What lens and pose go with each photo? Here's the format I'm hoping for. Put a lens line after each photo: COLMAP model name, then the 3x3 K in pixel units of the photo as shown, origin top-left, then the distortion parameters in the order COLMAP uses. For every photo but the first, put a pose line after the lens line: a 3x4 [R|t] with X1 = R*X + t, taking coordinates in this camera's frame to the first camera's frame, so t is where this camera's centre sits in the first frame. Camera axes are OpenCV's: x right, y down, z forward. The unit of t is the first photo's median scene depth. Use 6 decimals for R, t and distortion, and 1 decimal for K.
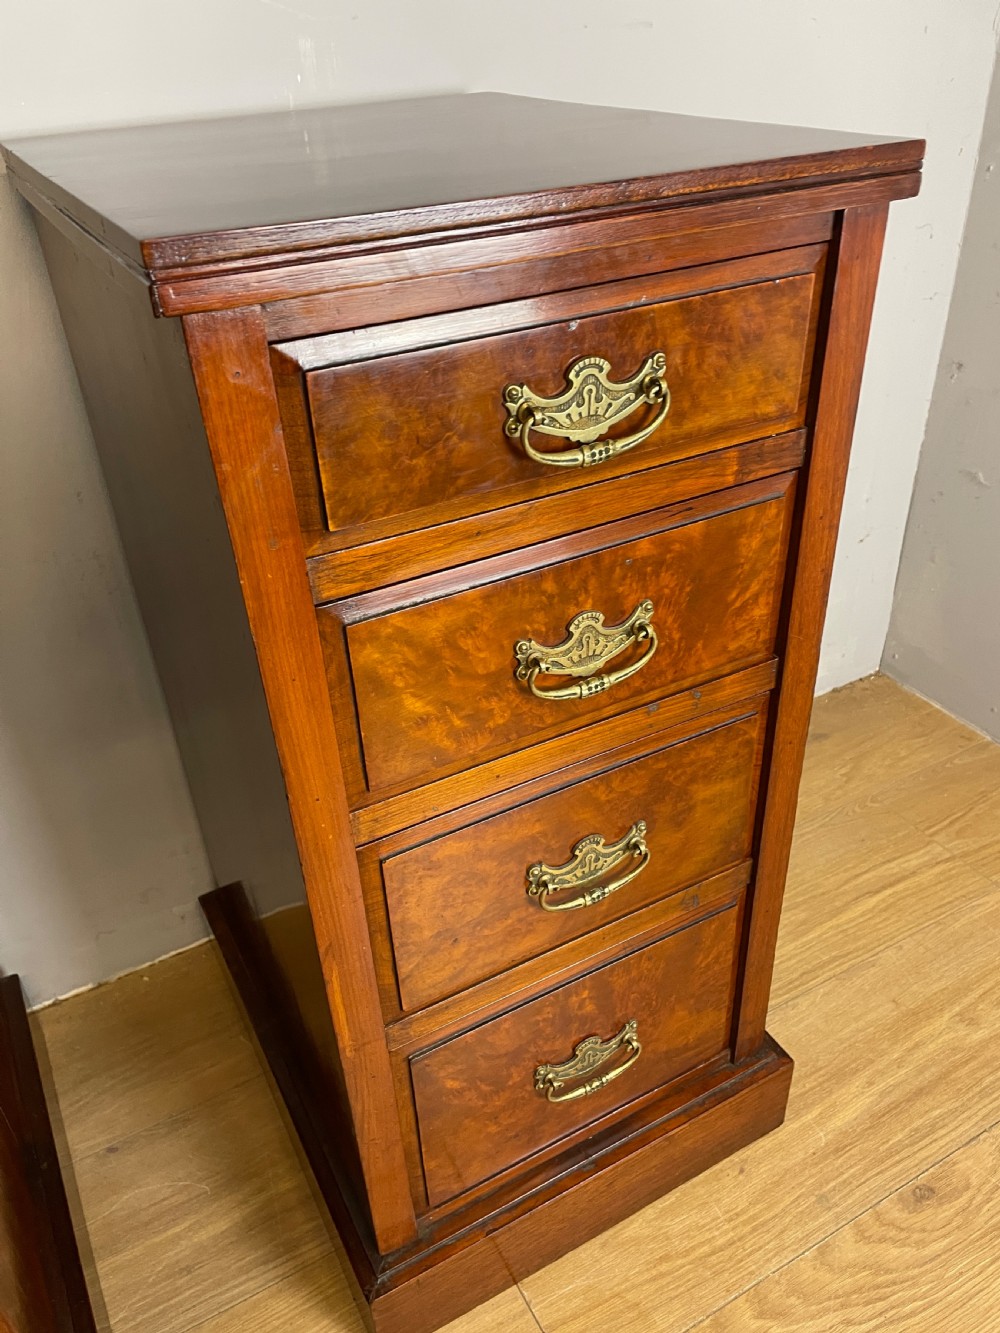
lens RADIAL K [[1010.4, 0, 490.0], [0, 1010.4, 676.4], [0, 0, 1]] dist [0.105346, -0.140975]
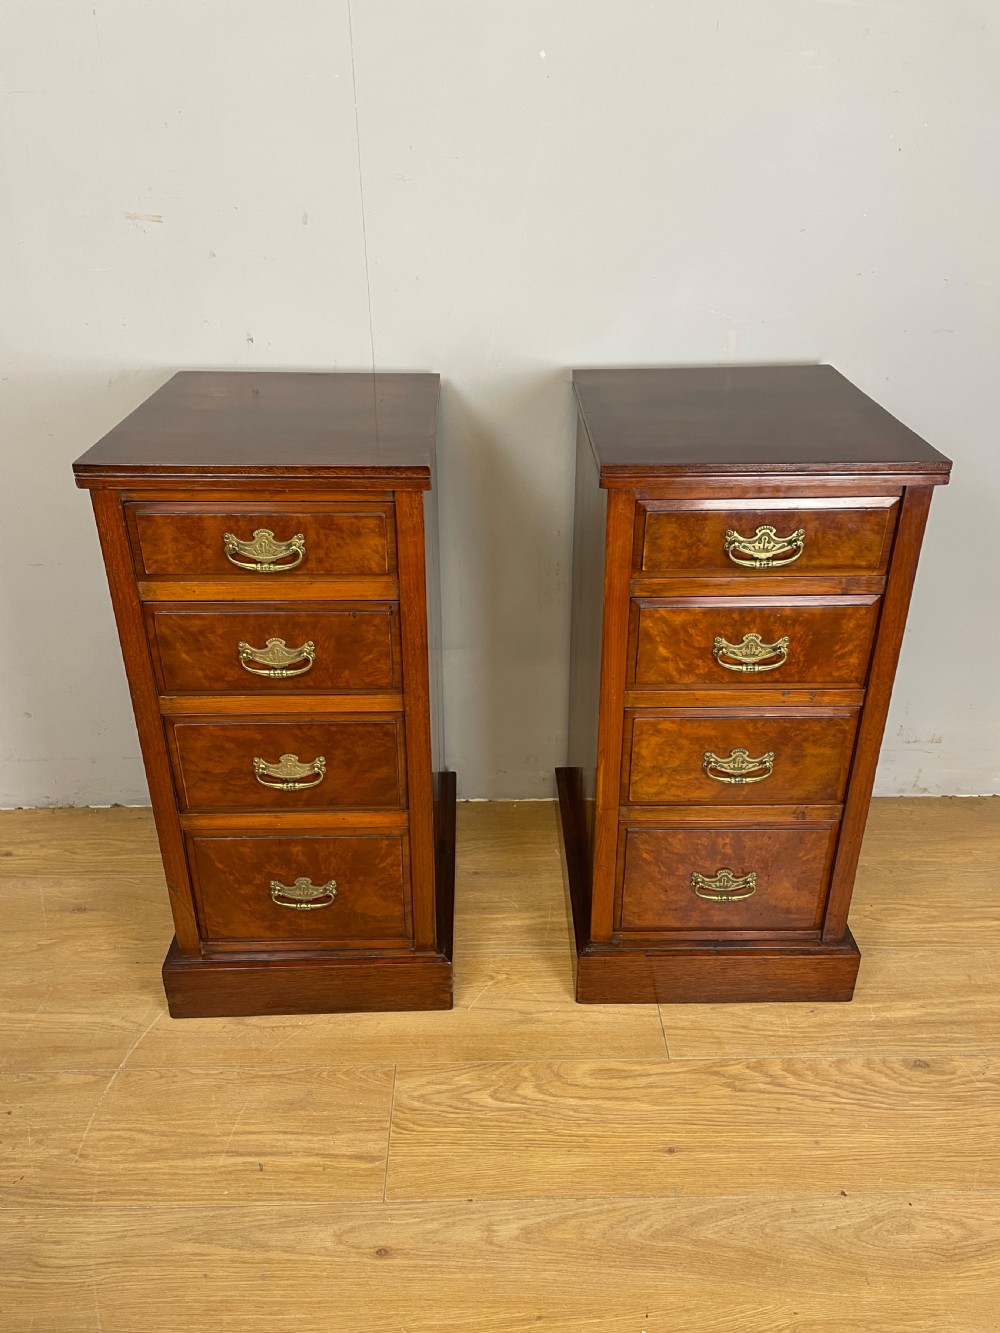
lens RADIAL K [[1008.6, 0, 502.3], [0, 1008.6, 659.6], [0, 0, 1]] dist [0.109148, -0.137557]
pose [[0.887206, 0.257398, -0.382900, 0.452712], [-0.283884, 0.958767, -0.013266, 0.168384], [0.363697, 0.120469, 0.923695, -1.178352]]
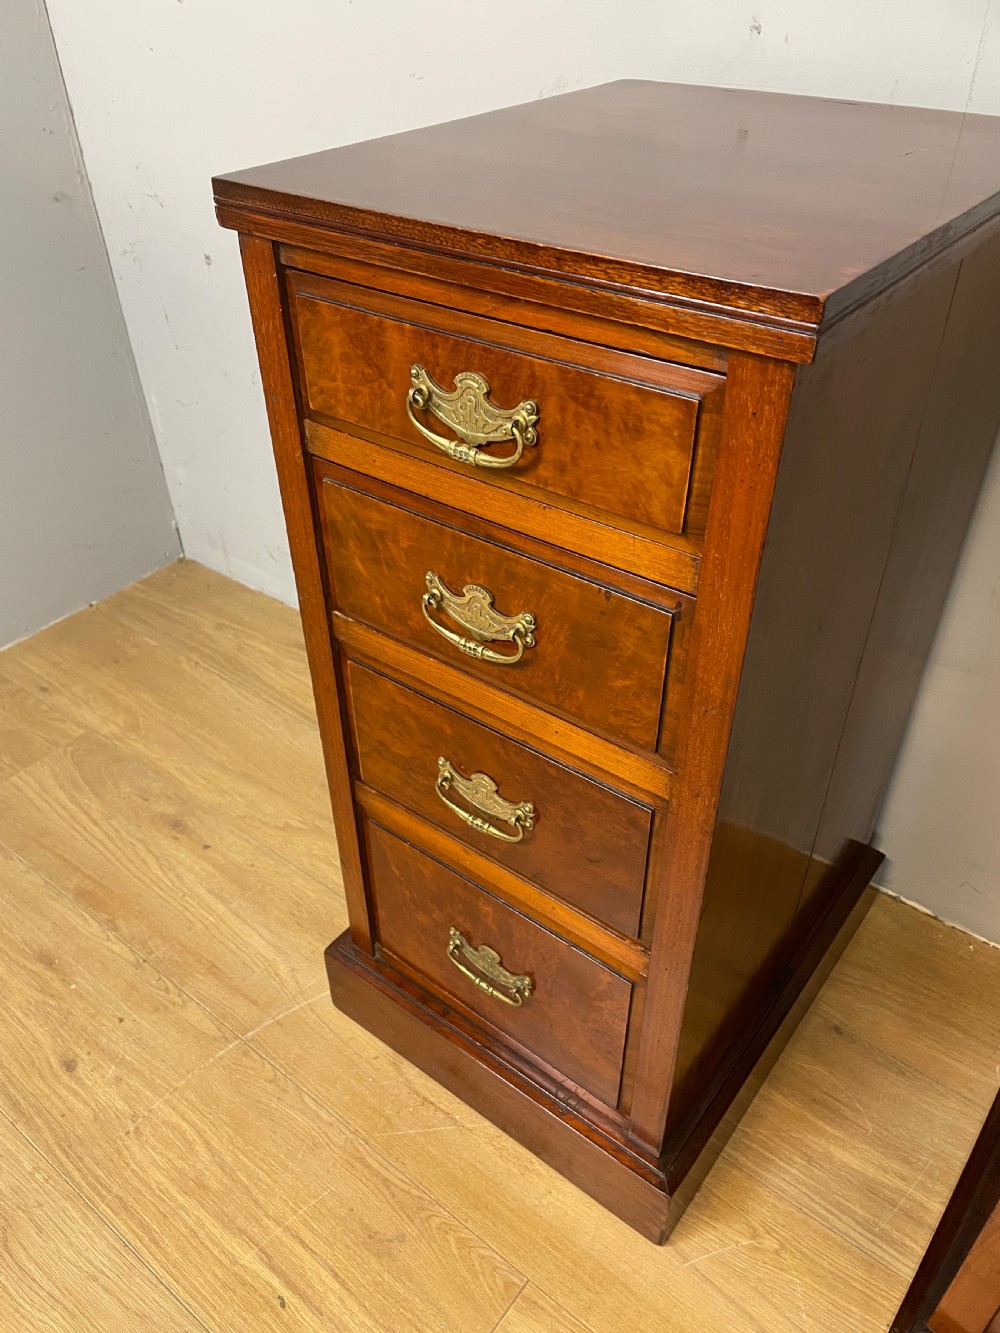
lens RADIAL K [[1010.4, 0, 490.0], [0, 1010.4, 676.4], [0, 0, 1]] dist [0.105346, -0.140975]
pose [[0.389279, 0.589807, -0.707524, 0.078122], [-0.498263, 0.780867, 0.376803, -0.117277], [0.774723, 0.205851, 0.597854, -0.059947]]
